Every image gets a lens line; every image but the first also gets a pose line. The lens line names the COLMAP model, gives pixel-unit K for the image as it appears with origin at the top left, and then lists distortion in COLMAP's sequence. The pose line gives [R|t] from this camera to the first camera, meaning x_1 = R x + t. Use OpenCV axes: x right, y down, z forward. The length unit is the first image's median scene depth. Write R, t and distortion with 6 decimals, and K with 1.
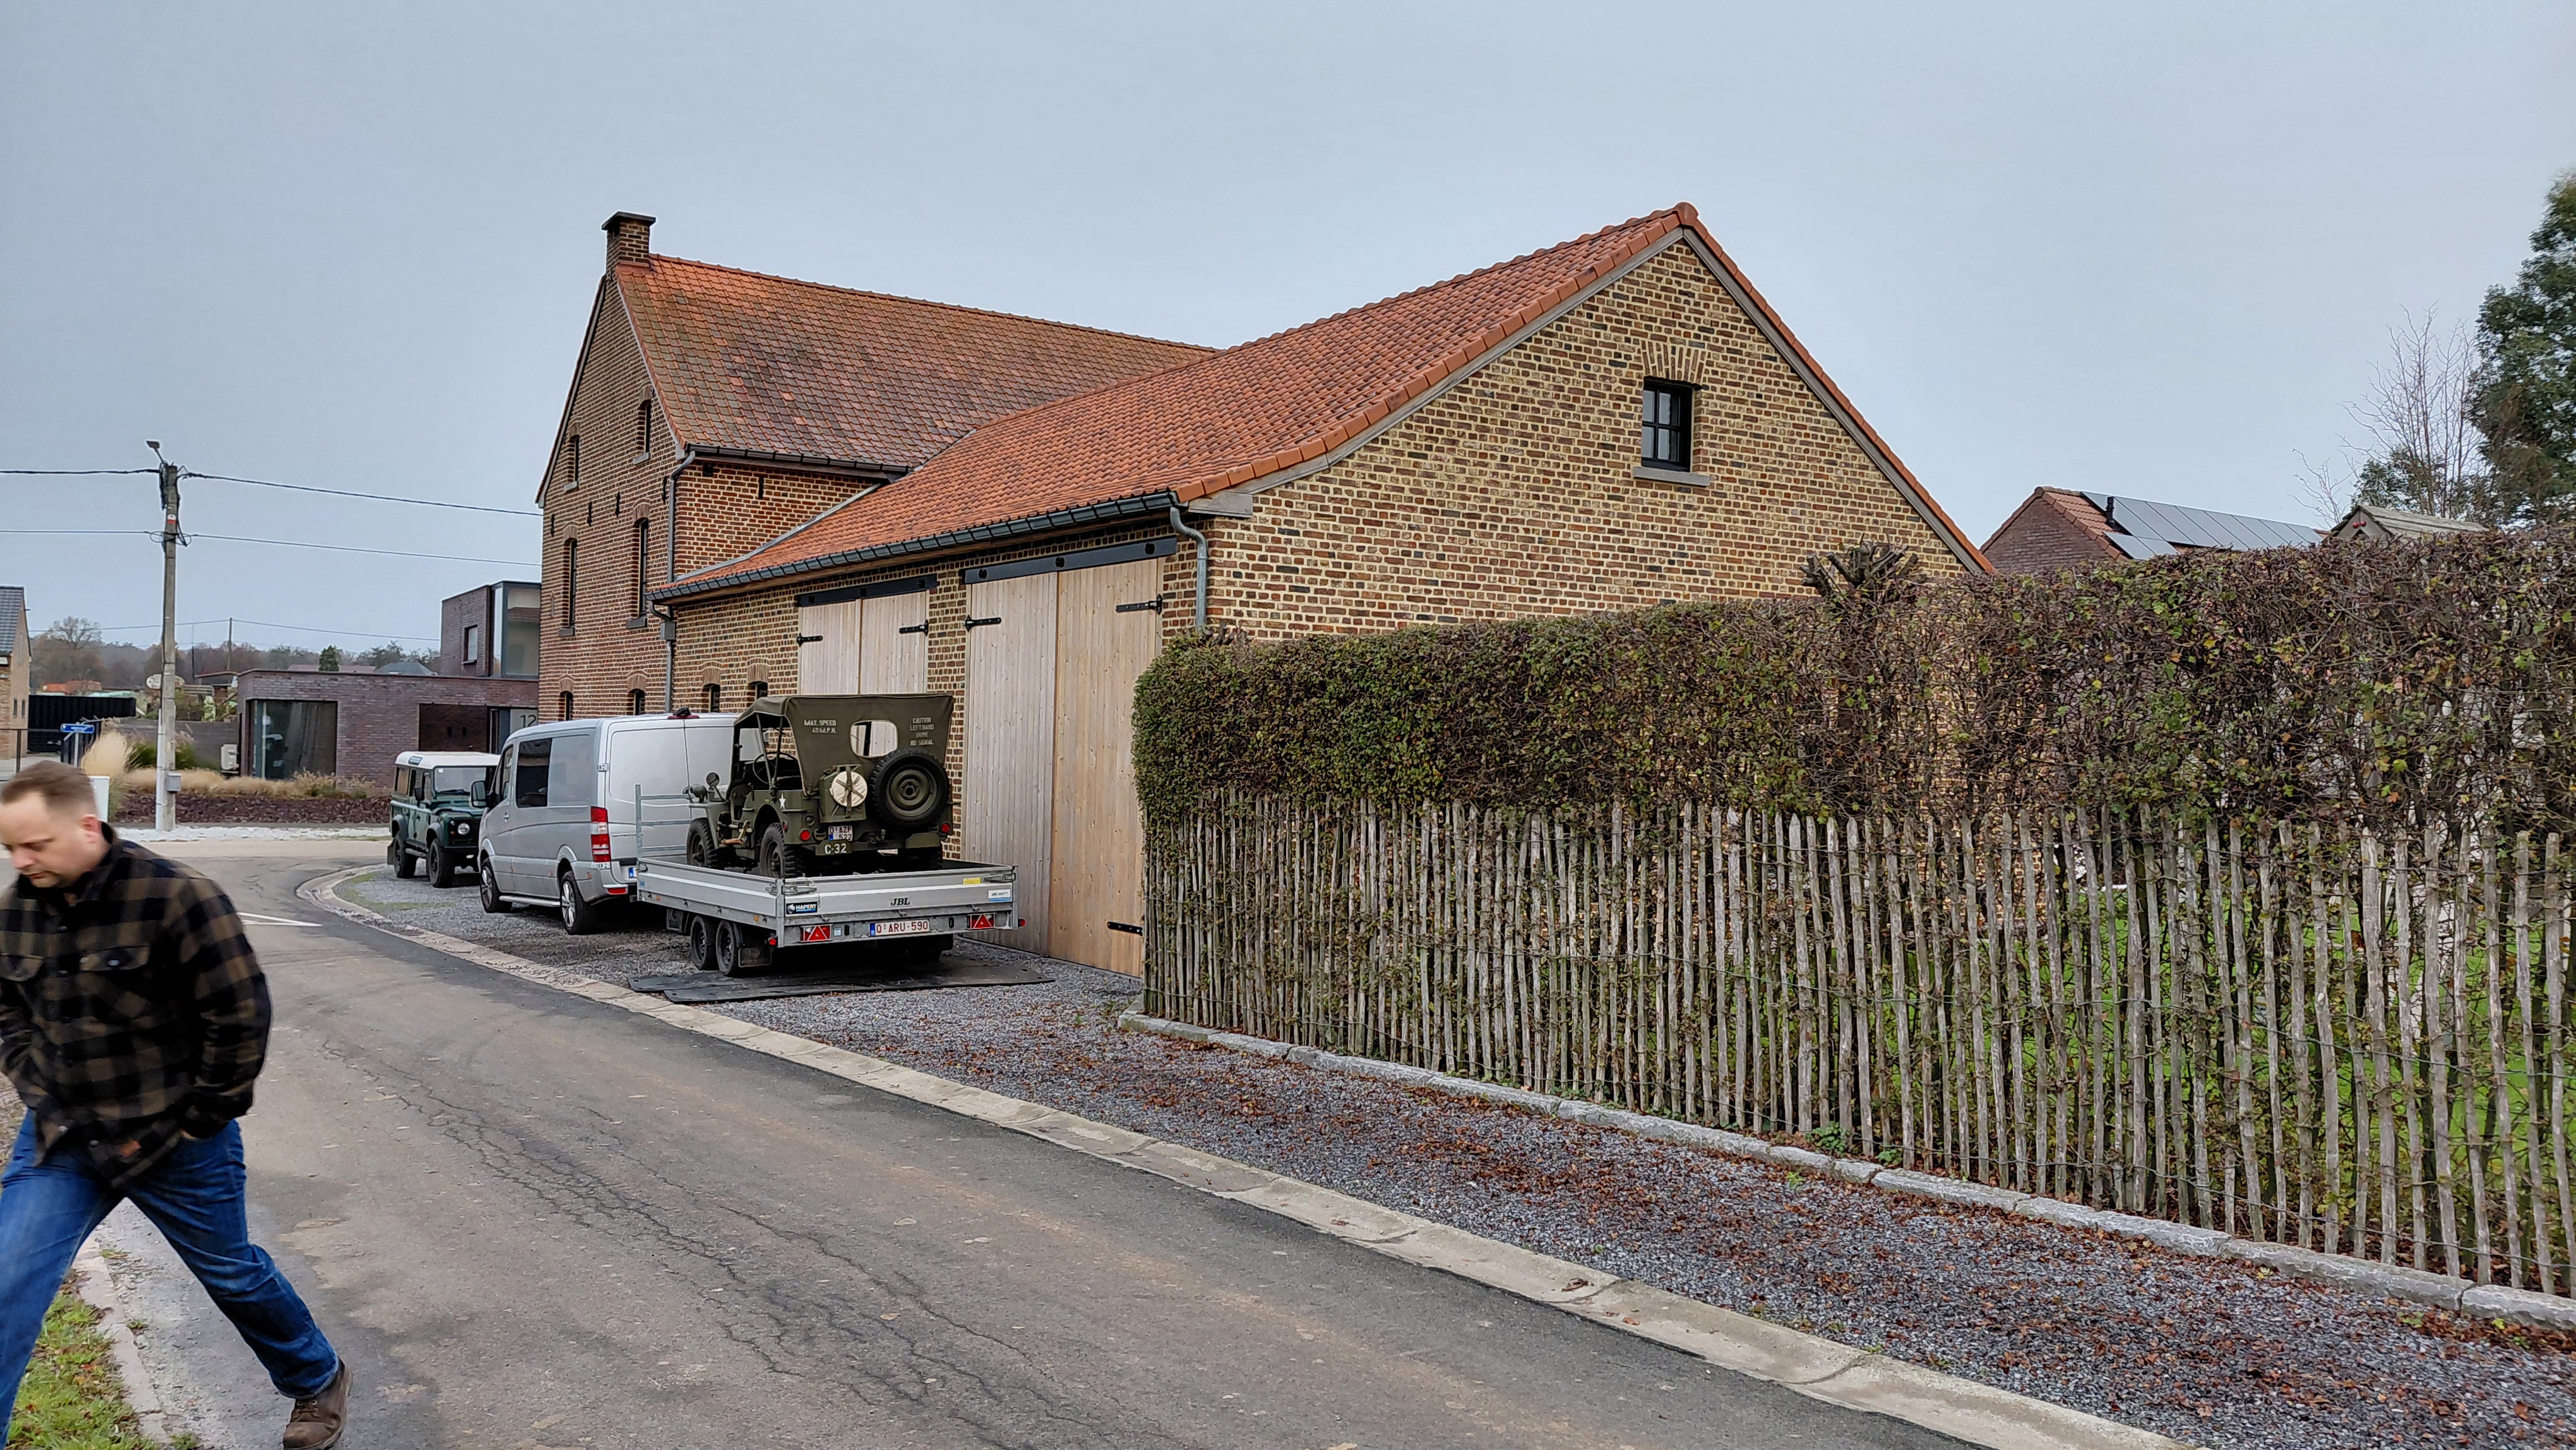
lens RADIAL K [[1838.3, 0, 1294.3], [0, 1838.3, 730.9], [0, 0, 1]] dist [-0.012193, -0.027990]
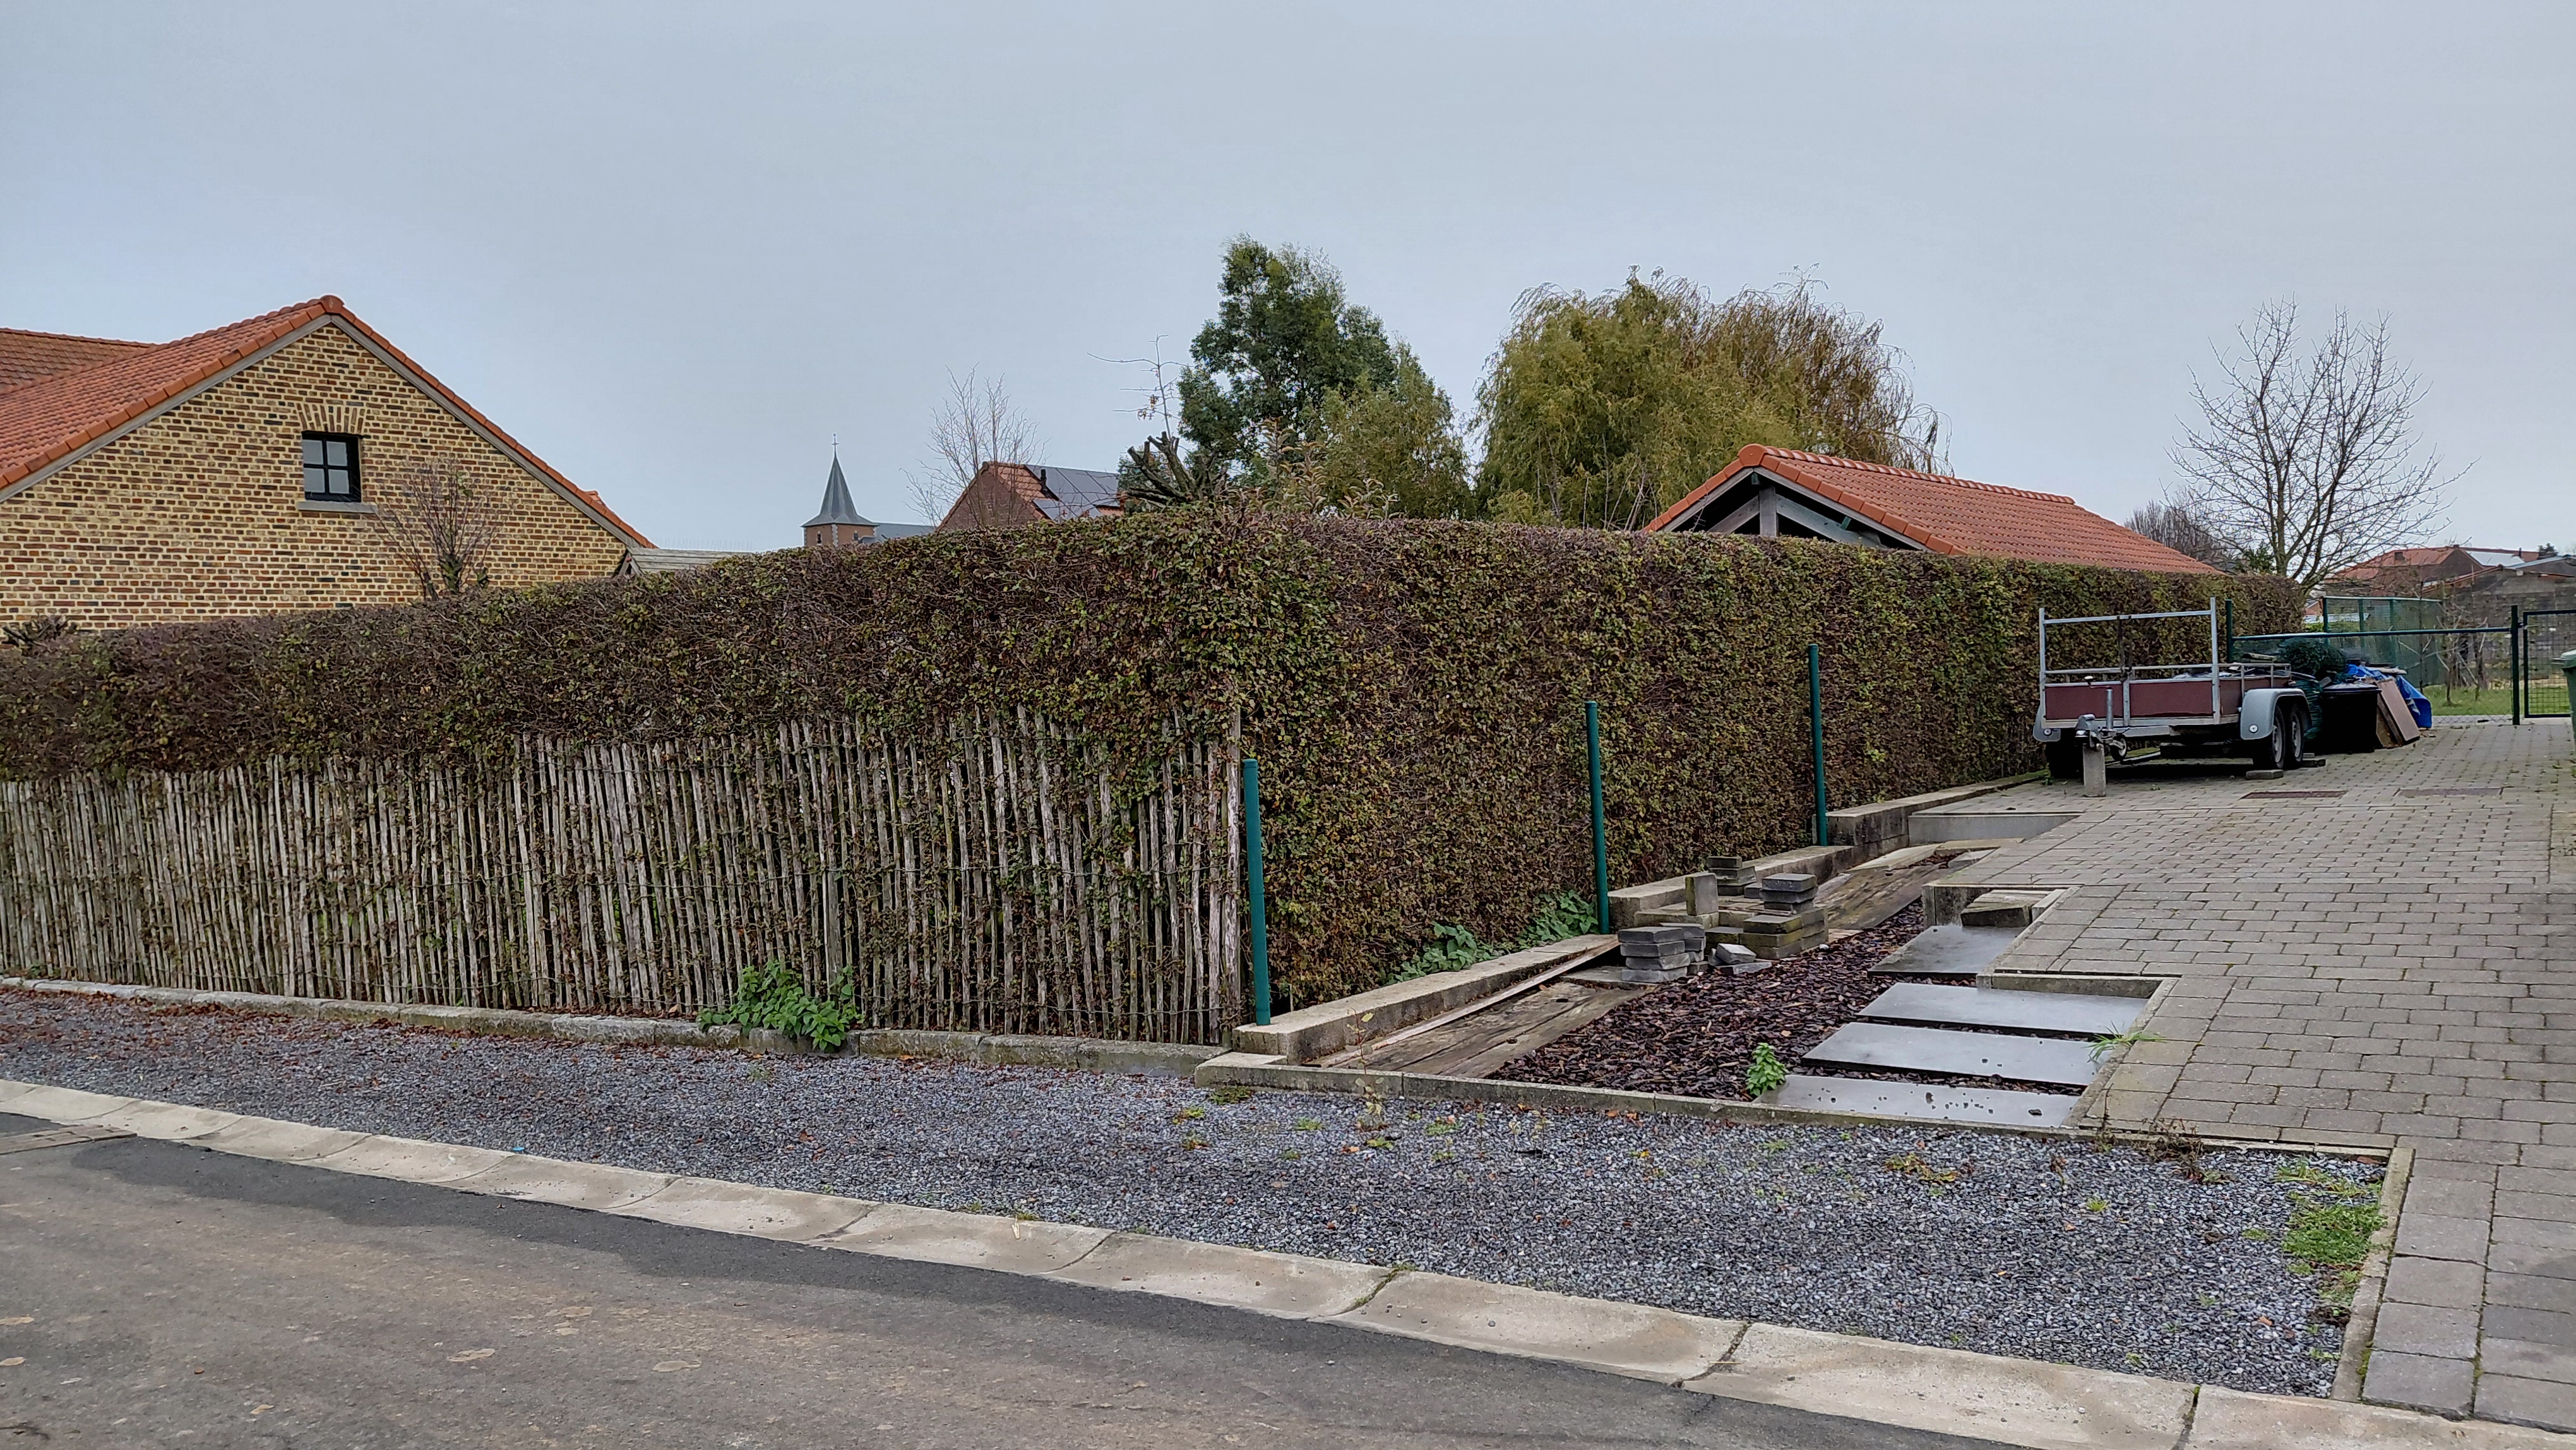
lens RADIAL K [[1838.3, 0, 1287.0], [0, 1838.3, 728.1], [0, 0, 1]] dist [-0.012193, -0.027990]
pose [[0.928360, -0.061957, 0.366482, 0.345021], [0.048995, 0.997804, 0.044577, -0.008872], [-0.368439, -0.023428, 0.929357, -0.440075]]
